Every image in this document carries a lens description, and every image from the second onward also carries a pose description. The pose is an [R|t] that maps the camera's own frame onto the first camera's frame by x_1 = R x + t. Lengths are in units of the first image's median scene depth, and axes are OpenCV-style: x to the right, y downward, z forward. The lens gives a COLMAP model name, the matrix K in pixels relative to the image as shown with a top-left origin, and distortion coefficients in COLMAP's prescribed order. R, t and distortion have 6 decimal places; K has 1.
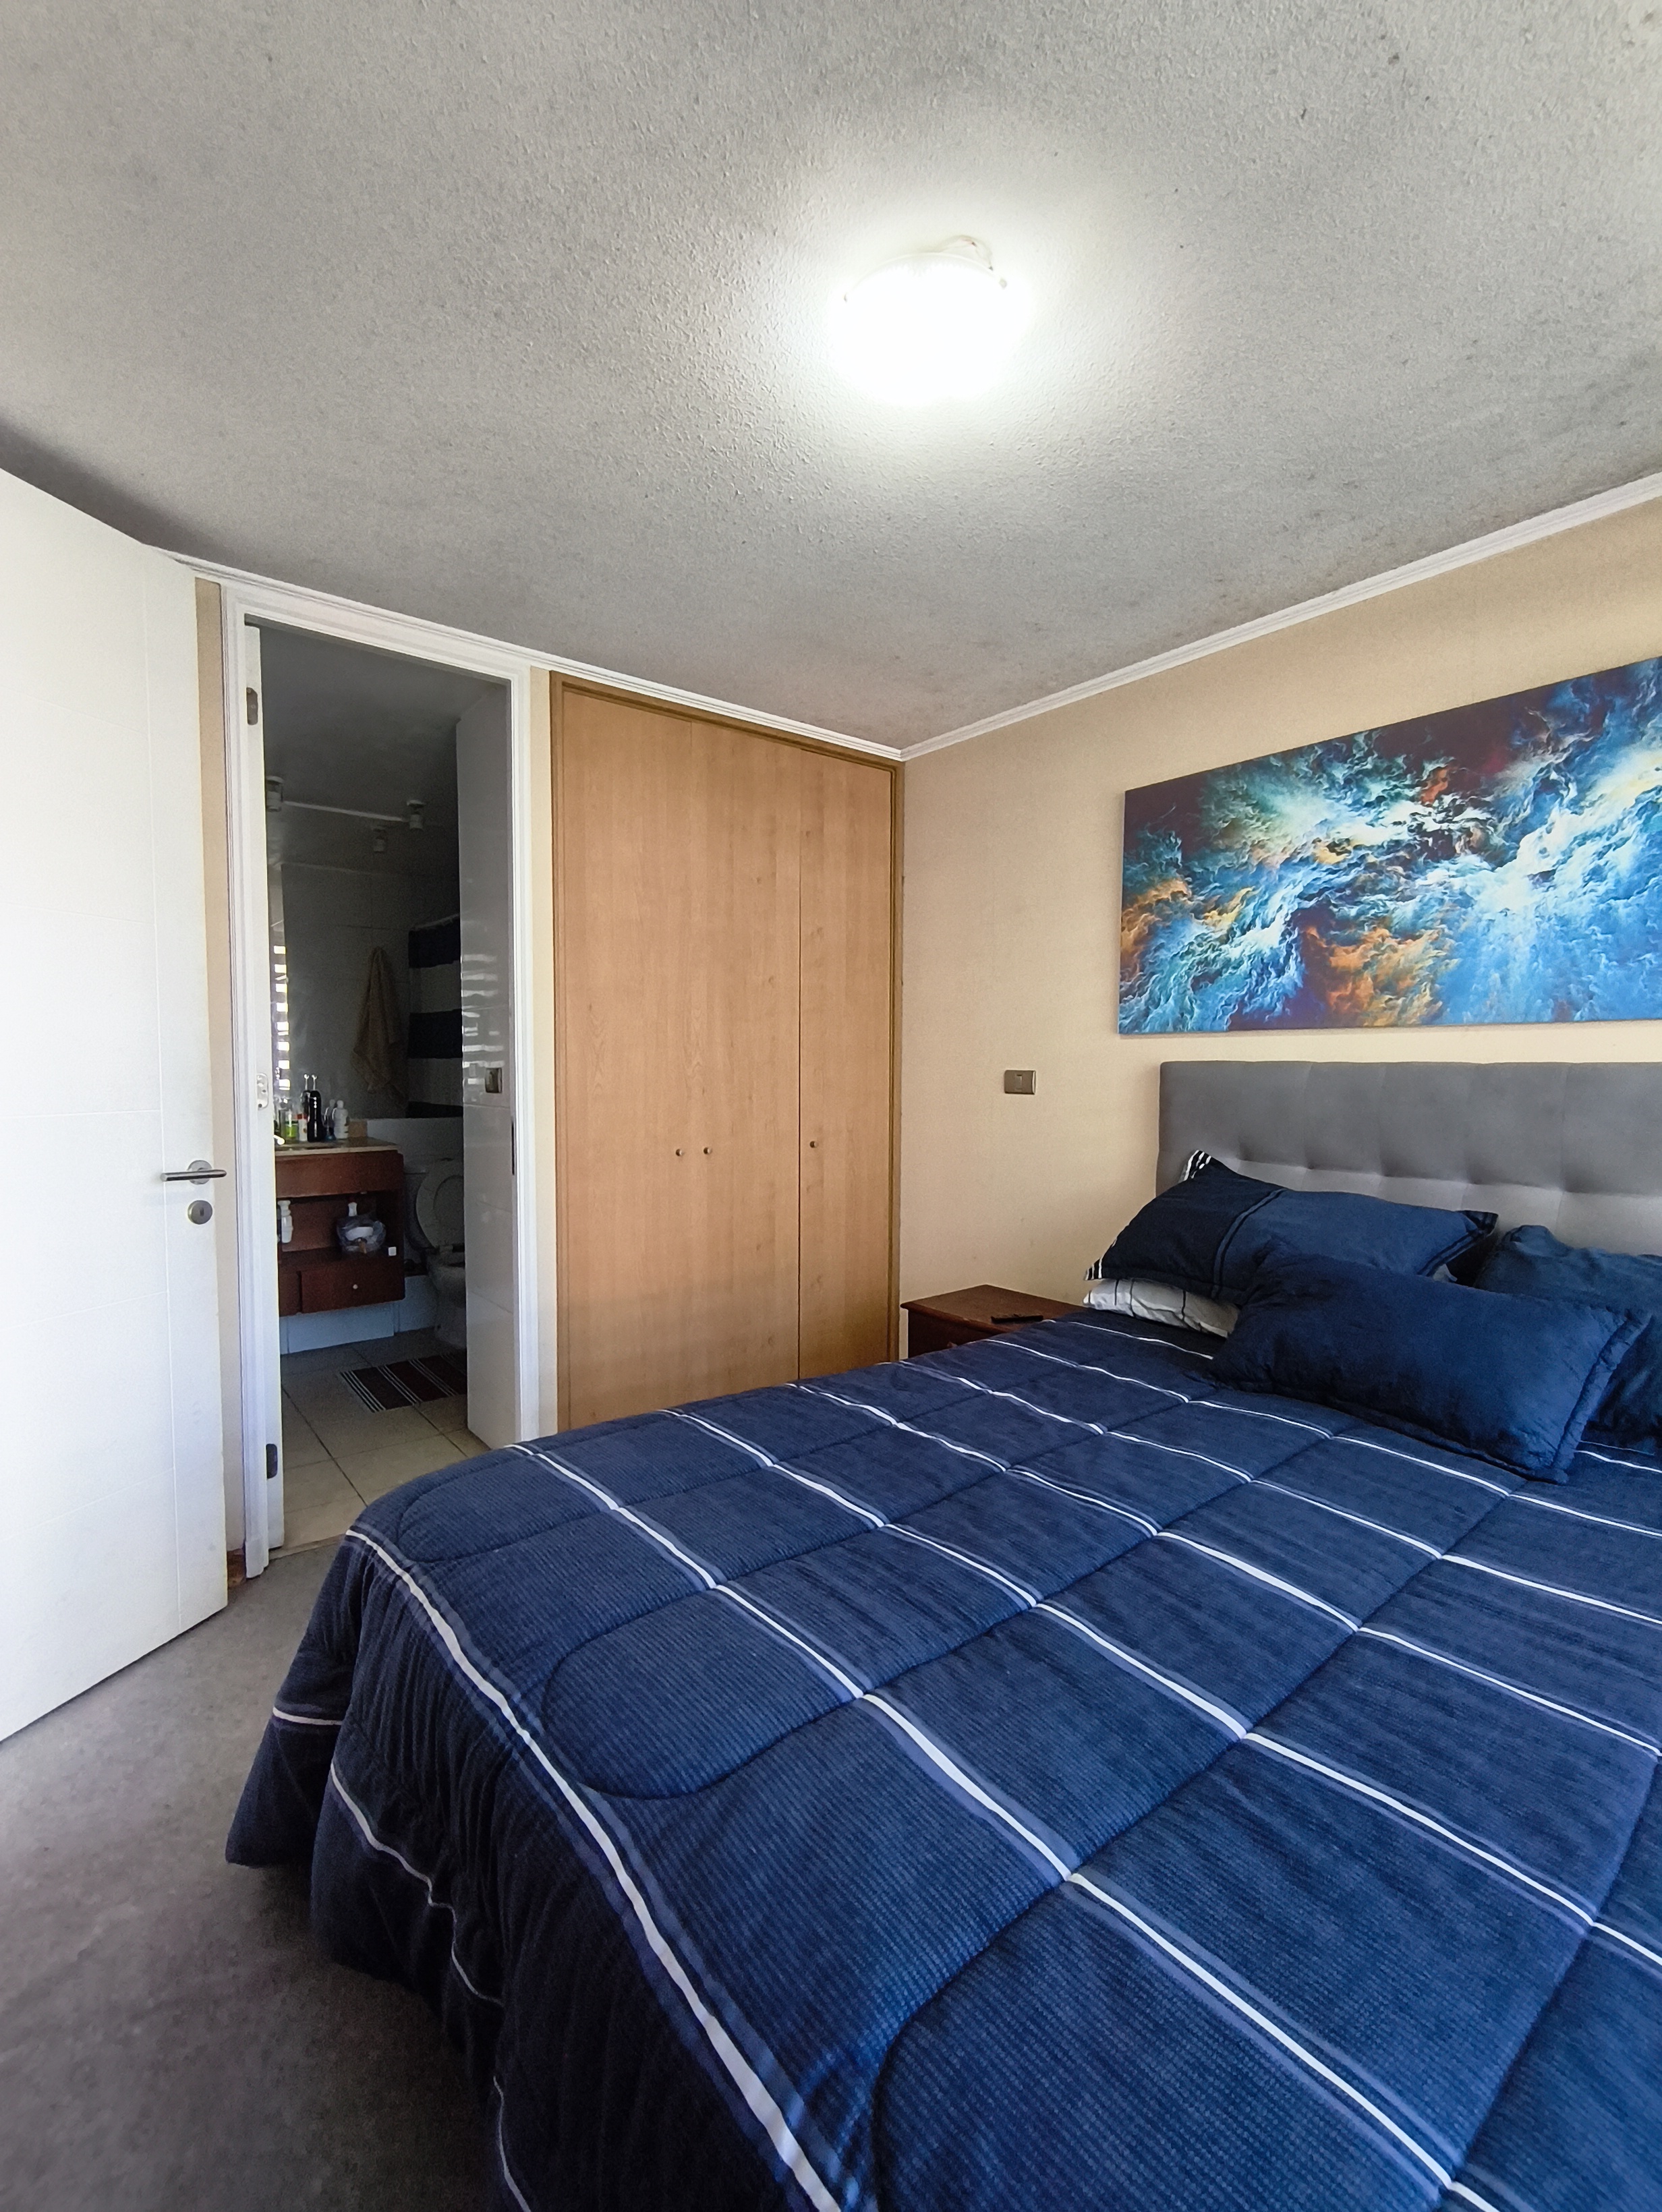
lens RADIAL K [[992.1, 0, 868.9], [0, 992.1, 1109.3], [0, 0, 1]] dist [-0.000640, 0.000276]
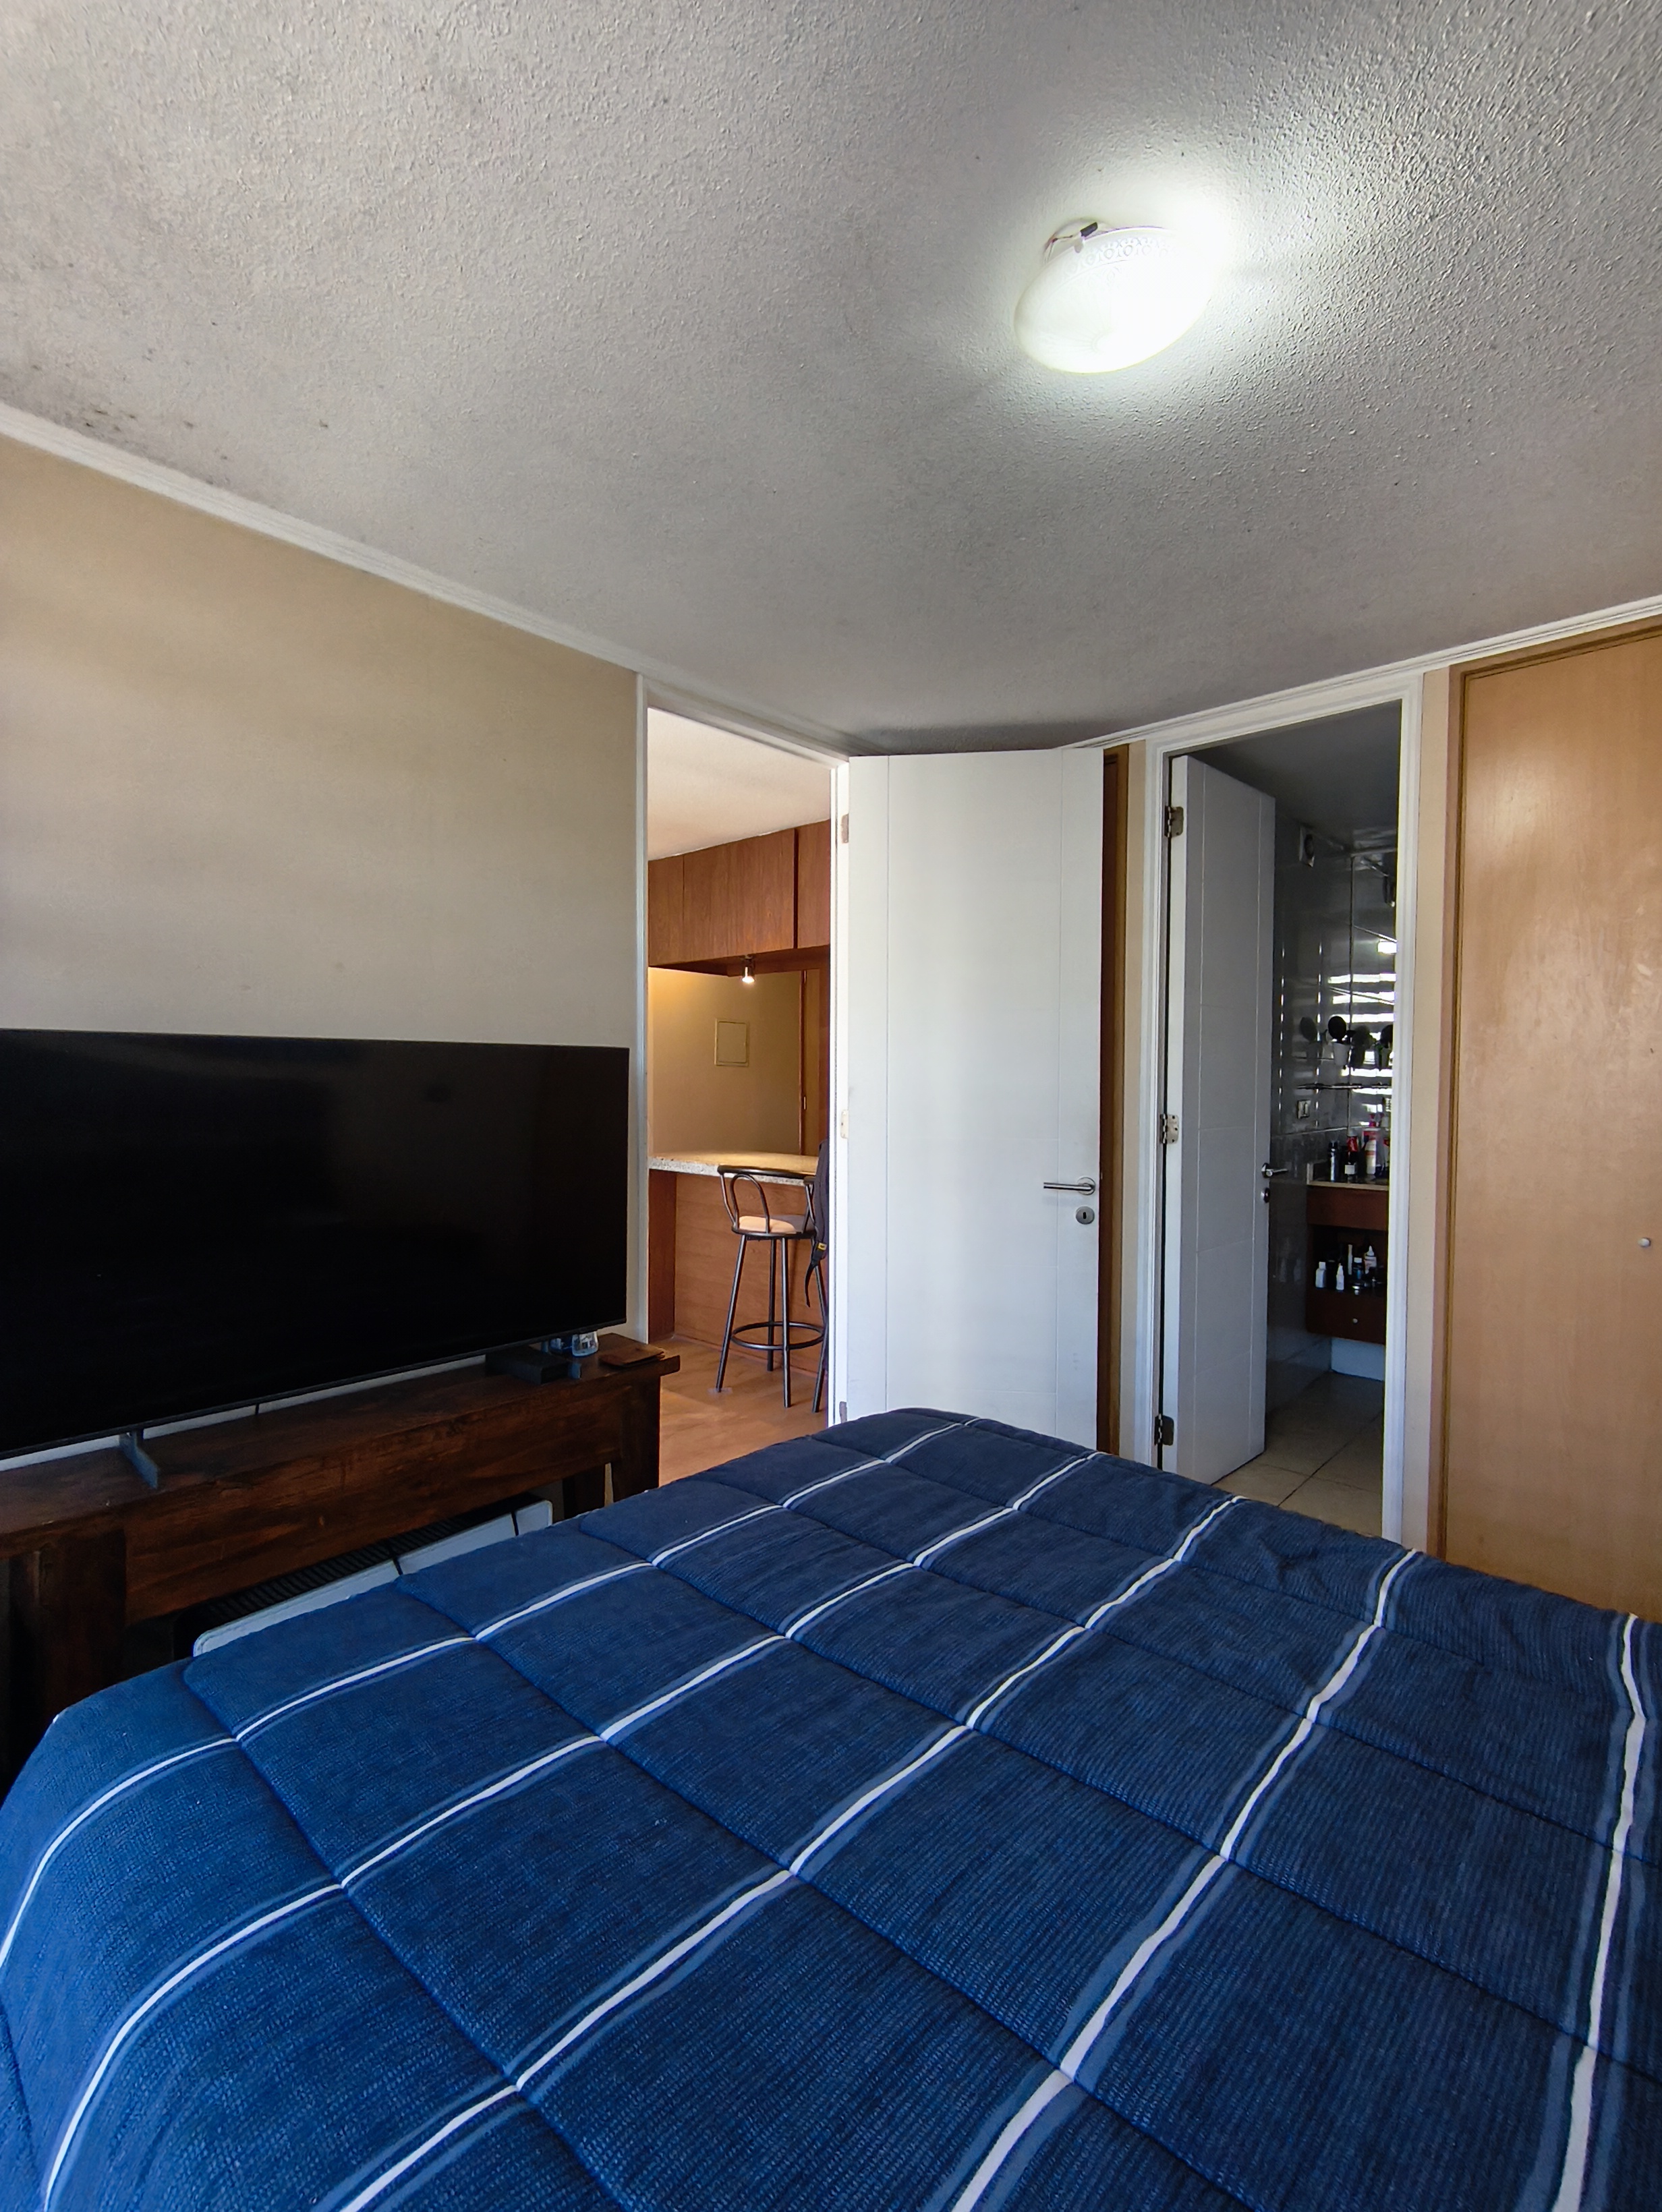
lens RADIAL K [[1016.6, 0, 833.2], [0, 1016.6, 1118.0], [0, 0, 1]] dist [-0.000395, 0.000428]
pose [[0.122240, 0.033429, -0.991937, 0.571837], [-0.051479, 0.998301, 0.027300, -0.043016], [0.991165, 0.047727, 0.123754, 0.403555]]
